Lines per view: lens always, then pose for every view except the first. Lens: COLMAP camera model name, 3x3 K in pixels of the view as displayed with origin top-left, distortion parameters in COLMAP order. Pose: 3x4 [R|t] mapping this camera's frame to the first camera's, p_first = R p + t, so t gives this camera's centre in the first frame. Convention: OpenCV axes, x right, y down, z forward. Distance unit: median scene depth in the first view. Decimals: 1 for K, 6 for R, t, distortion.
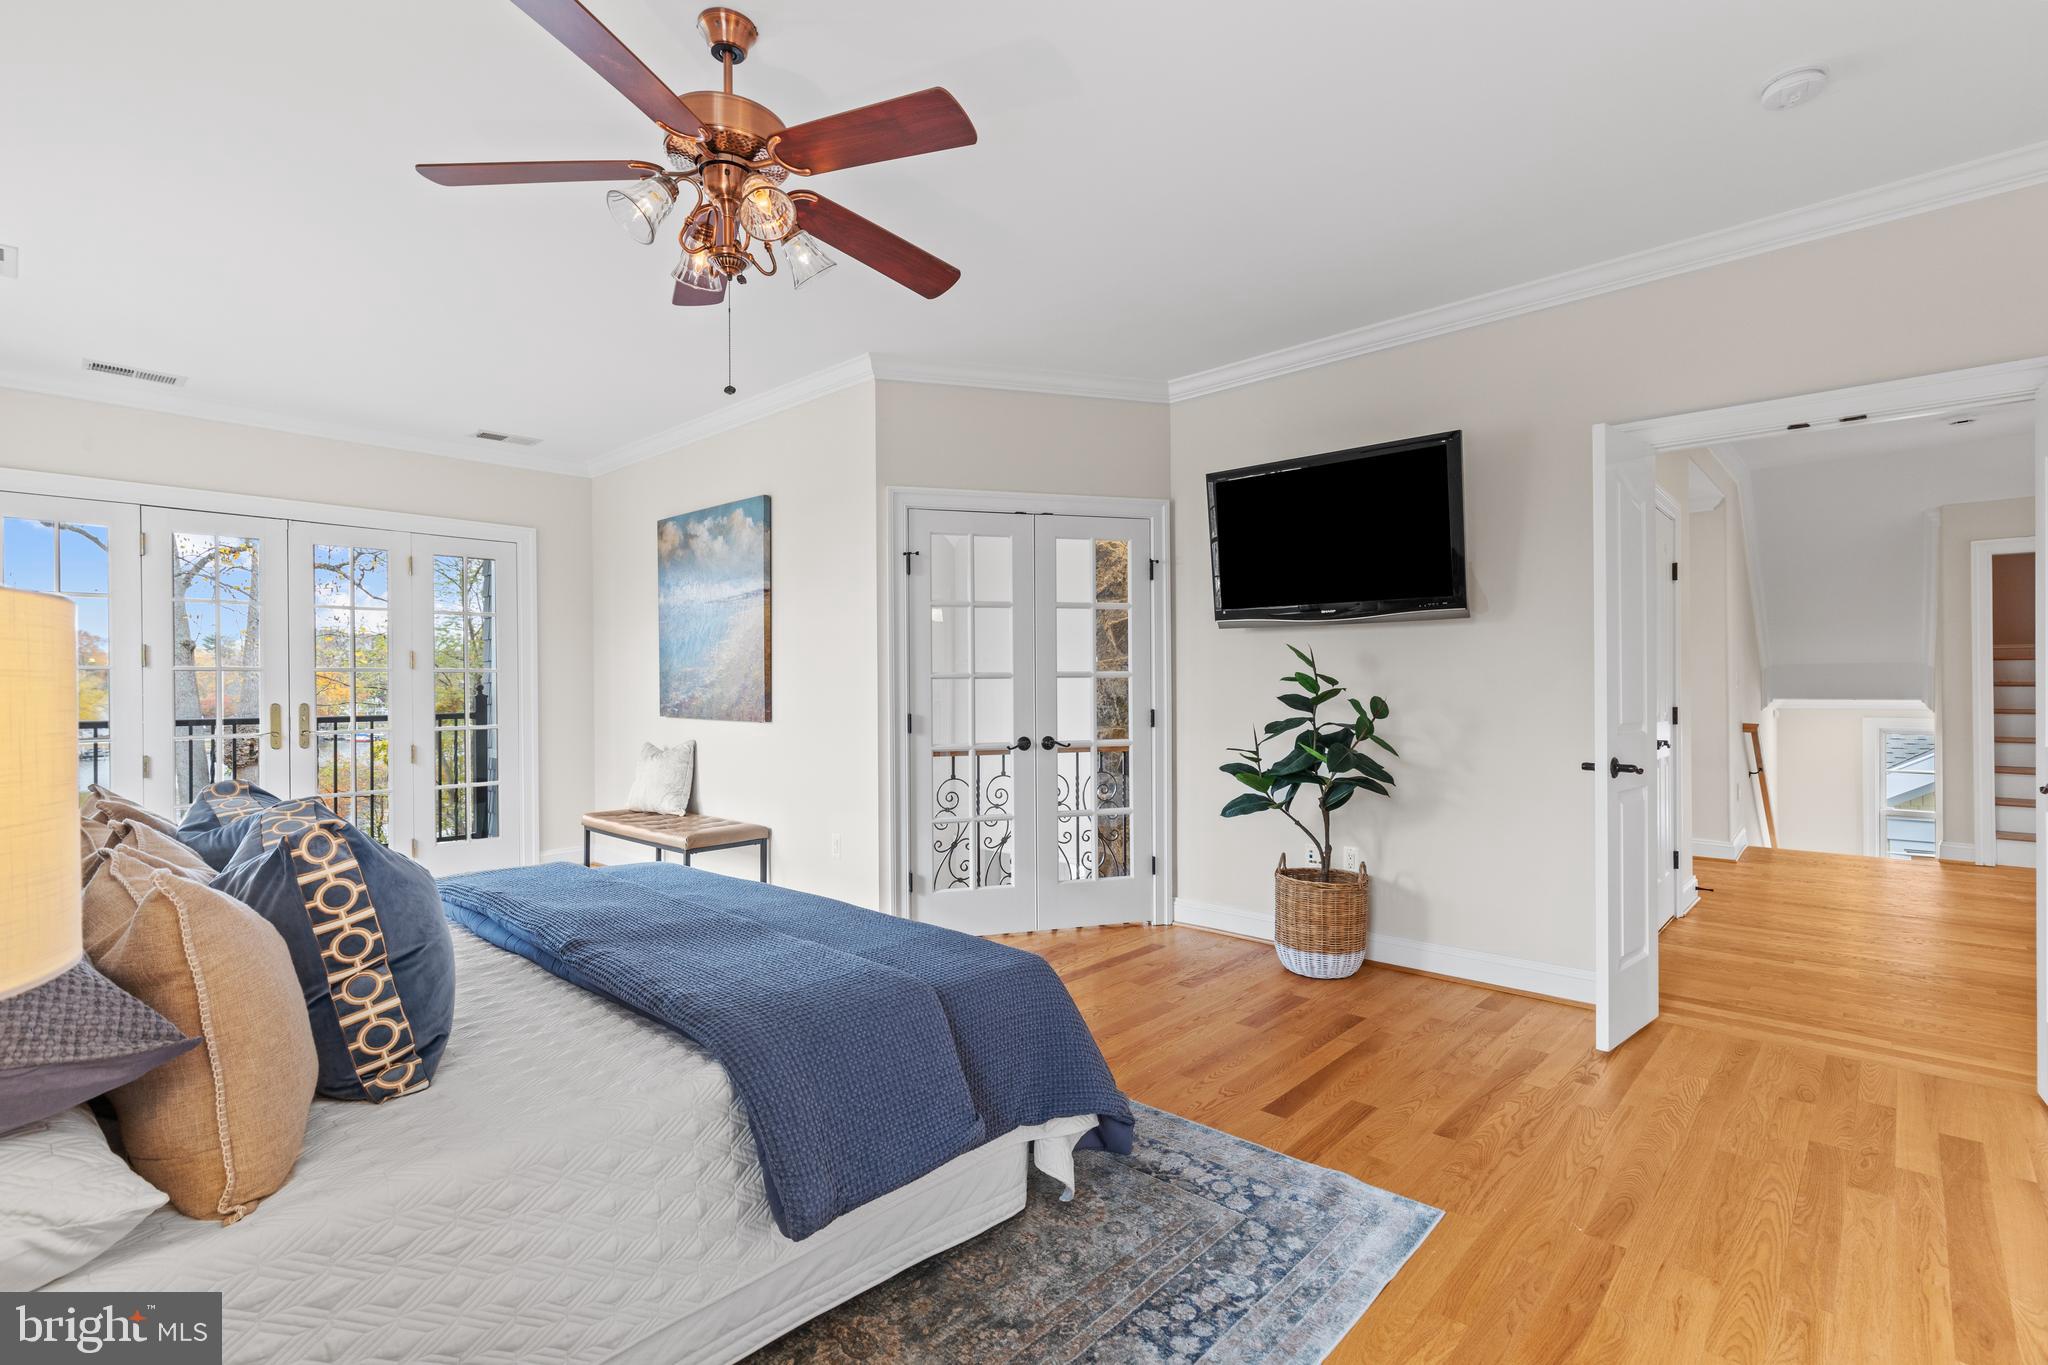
lens RADIAL K [[945.8, 0, 1021.1], [0, 945.8, 690.6], [0, 0, 1]] dist [0.000786, 0.000046]
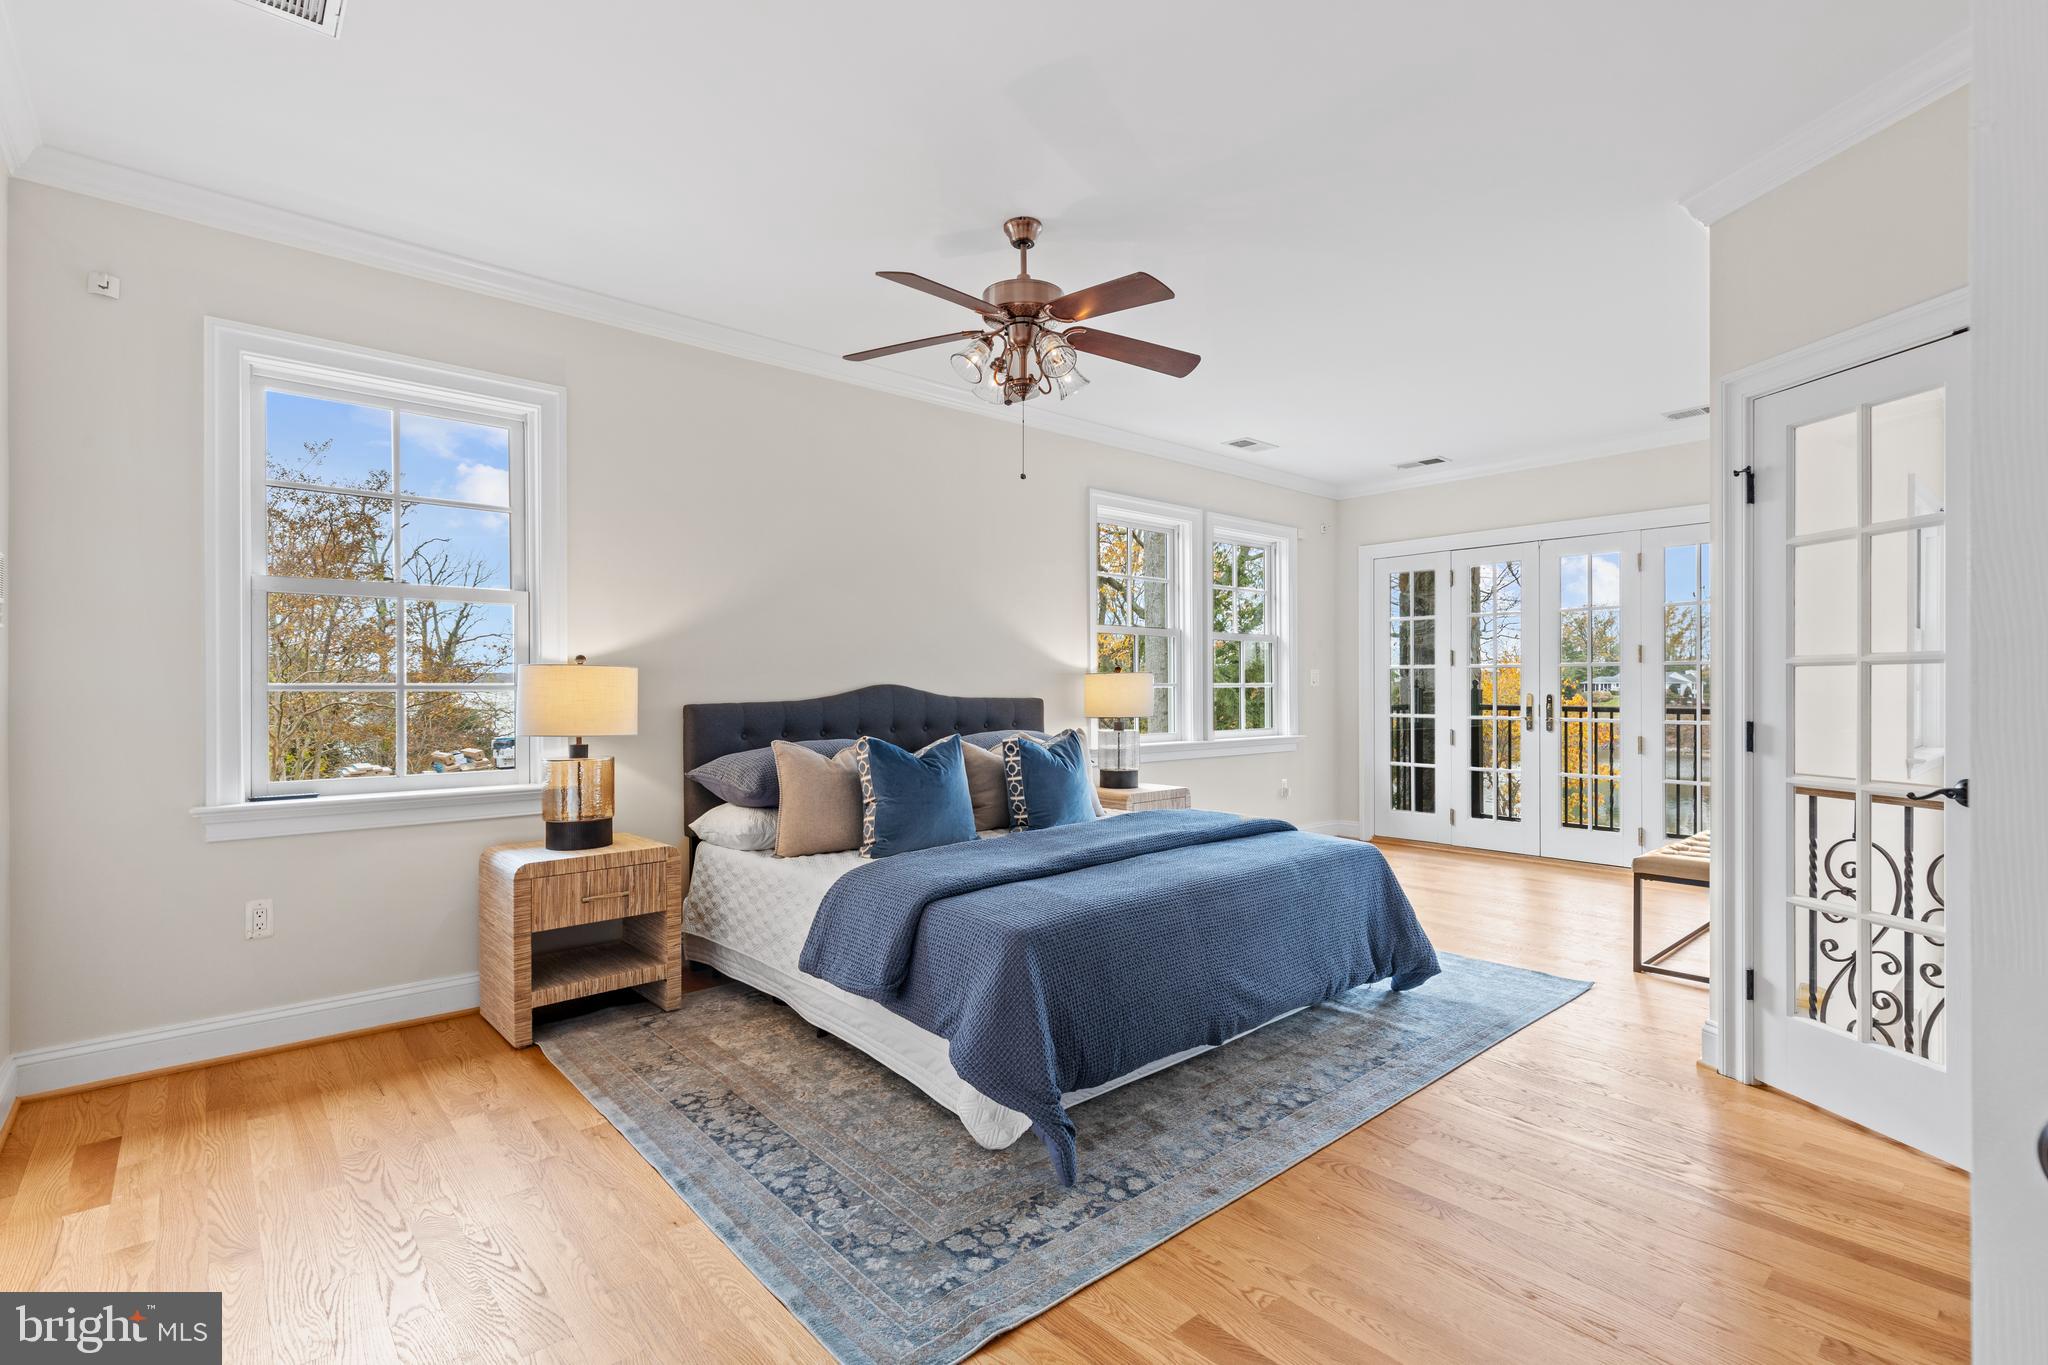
lens RADIAL K [[945.8, 0, 1026.5], [0, 945.8, 683.0], [0, 0, 1]] dist [0.000786, 0.000046]
pose [[-0.106883, -0.000367, -0.994272, 0.560417], [0.003022, 0.999995, -0.000694, -0.002383], [0.994267, -0.003078, -0.106882, 0.571927]]
